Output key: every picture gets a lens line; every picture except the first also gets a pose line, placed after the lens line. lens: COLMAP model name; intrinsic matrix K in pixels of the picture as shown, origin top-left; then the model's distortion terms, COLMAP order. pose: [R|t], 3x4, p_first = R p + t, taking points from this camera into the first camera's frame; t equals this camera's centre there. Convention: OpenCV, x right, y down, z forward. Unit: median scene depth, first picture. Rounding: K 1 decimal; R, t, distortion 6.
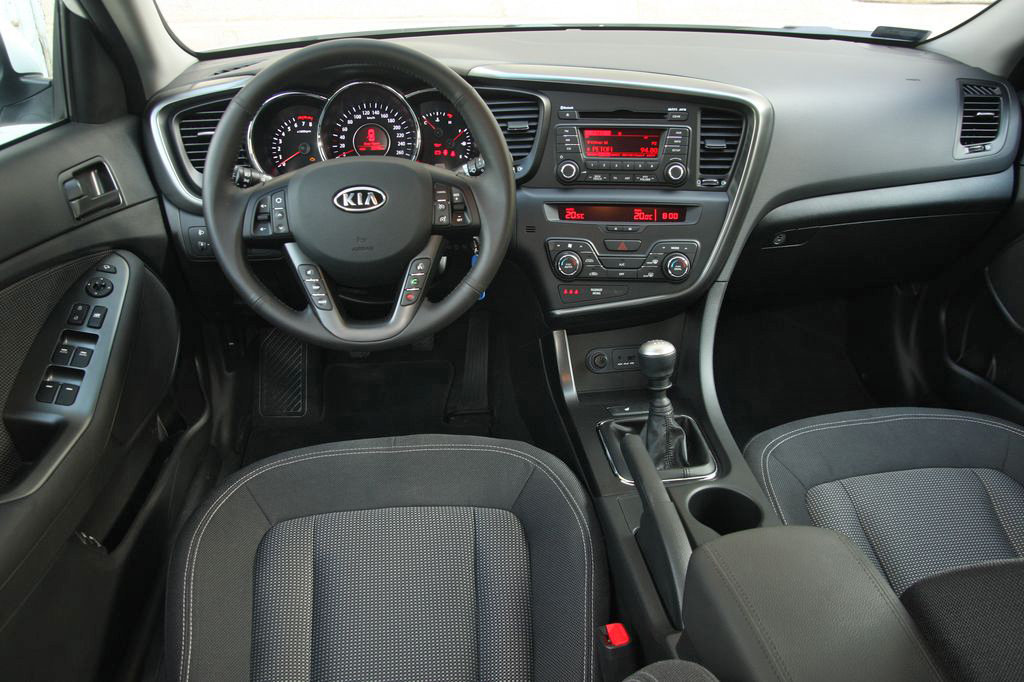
lens RADIAL K [[779.9, 0, 507.1], [0, 779.9, 332.6], [0, 0, 1]] dist [-0.131687, 0.095478]
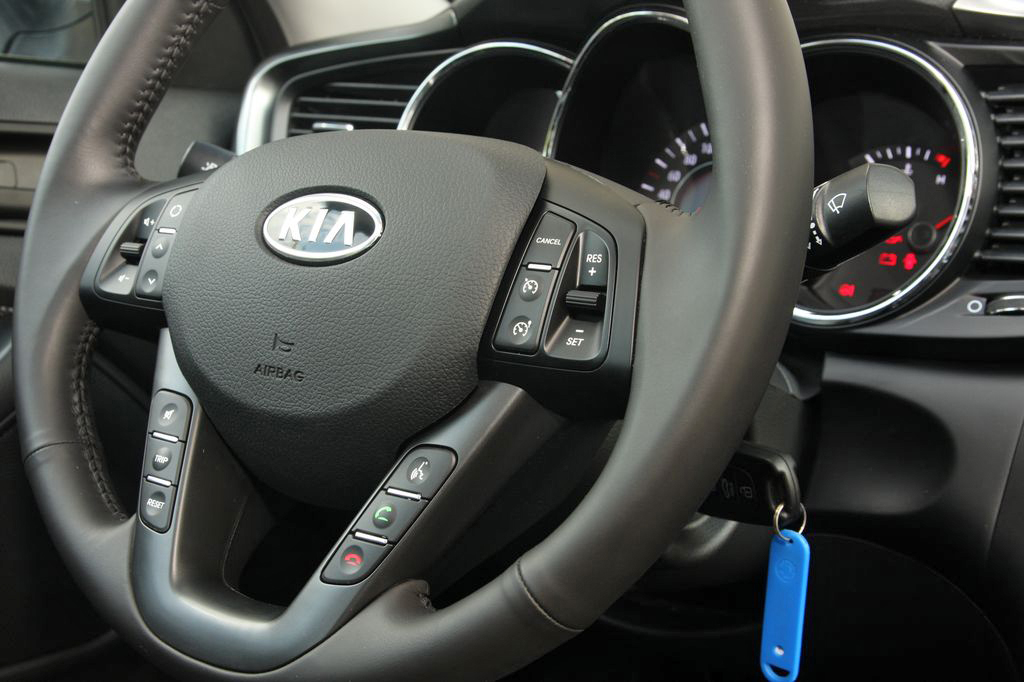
lens RADIAL K [[1249.1, 0, 507.3], [0, 1249.1, 367.1], [0, 0, 1]] dist [0.006904, 0.000000]
pose [[0.746129, 0.149745, -0.648744, 0.170097], [-0.317505, 0.936476, -0.149006, -0.049336], [0.585220, 0.317157, 0.746277, 0.523436]]
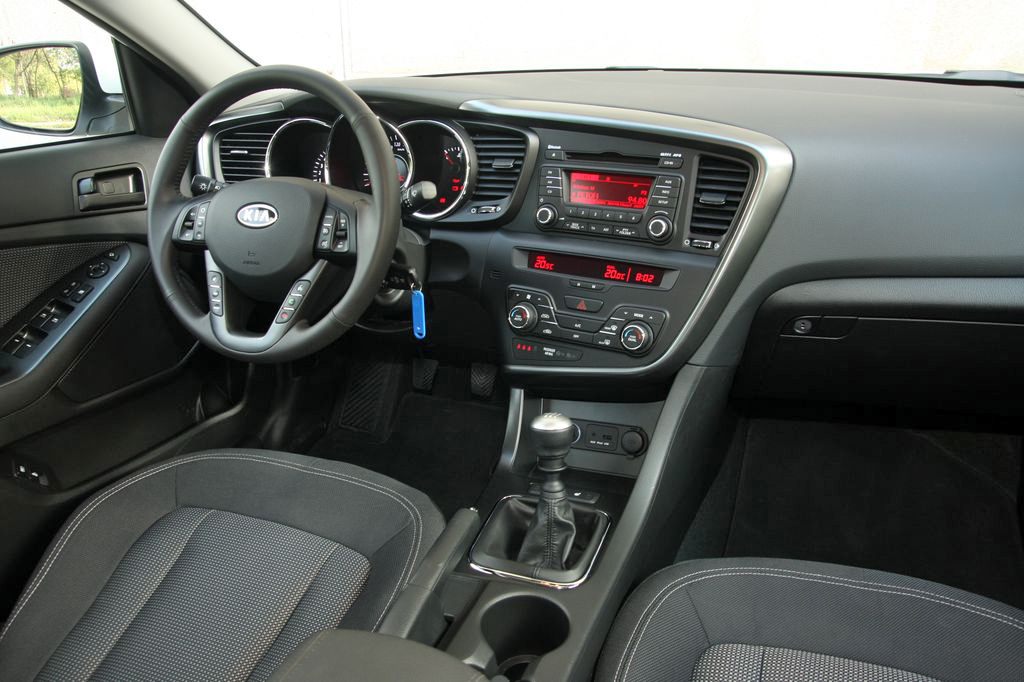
lens RADIAL K [[779.9, 0, 509.8], [0, 779.9, 343.2], [0, 0, 1]] dist [-0.131687, 0.095478]
pose [[0.887668, 0.158692, -0.432276, 0.456622], [-0.185872, 0.982348, -0.021057, -0.034968], [0.421304, 0.099040, 0.901495, 0.177065]]
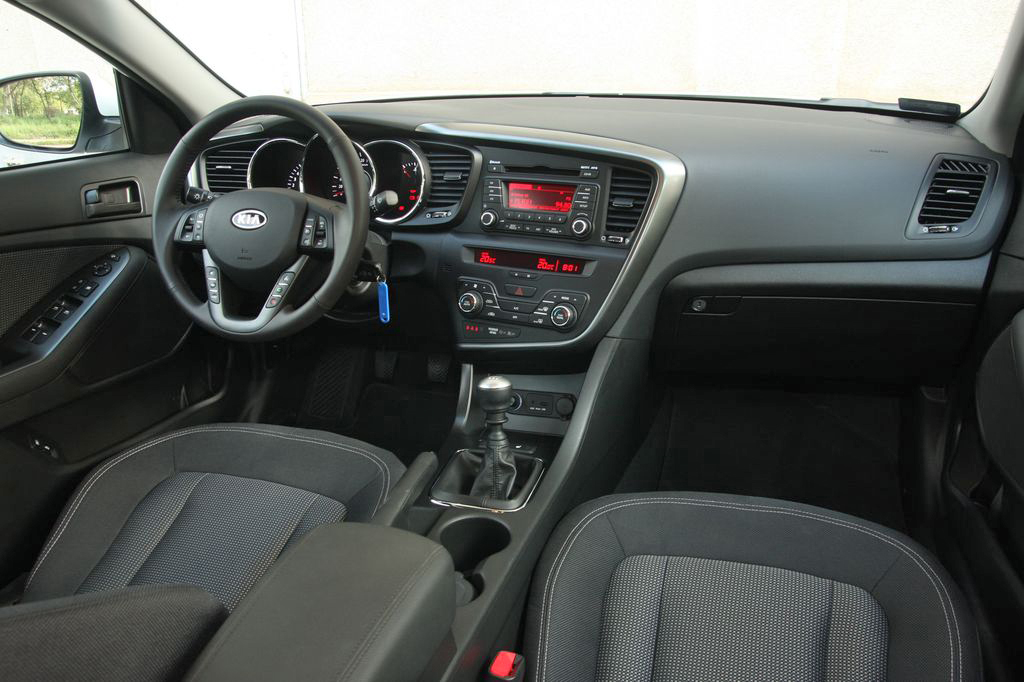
lens RADIAL K [[779.9, 0, 522.2], [0, 779.9, 336.1], [0, 0, 1]] dist [-0.131687, 0.095478]
pose [[0.920432, 0.130715, -0.368399, 0.546308], [-0.164560, 0.984426, -0.061854, 0.014161], [0.354576, 0.117557, 0.927608, 0.018958]]
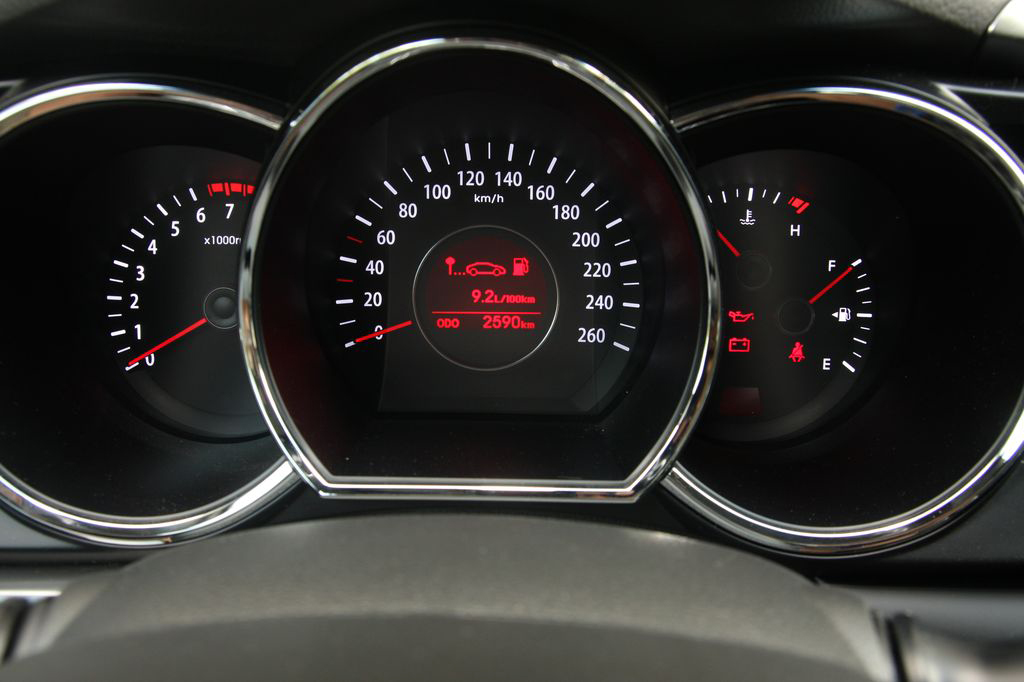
lens RADIAL K [[950.1, 0, 509.7], [0, 950.1, 340.3], [0, 0, 1]] dist [-0.067839, 0.000000]
pose [[0.988594, 0.058514, -0.138771, -0.130056], [-0.069238, 0.994870, -0.073749, -0.220742], [0.133744, 0.082516, 0.987575, 0.730092]]
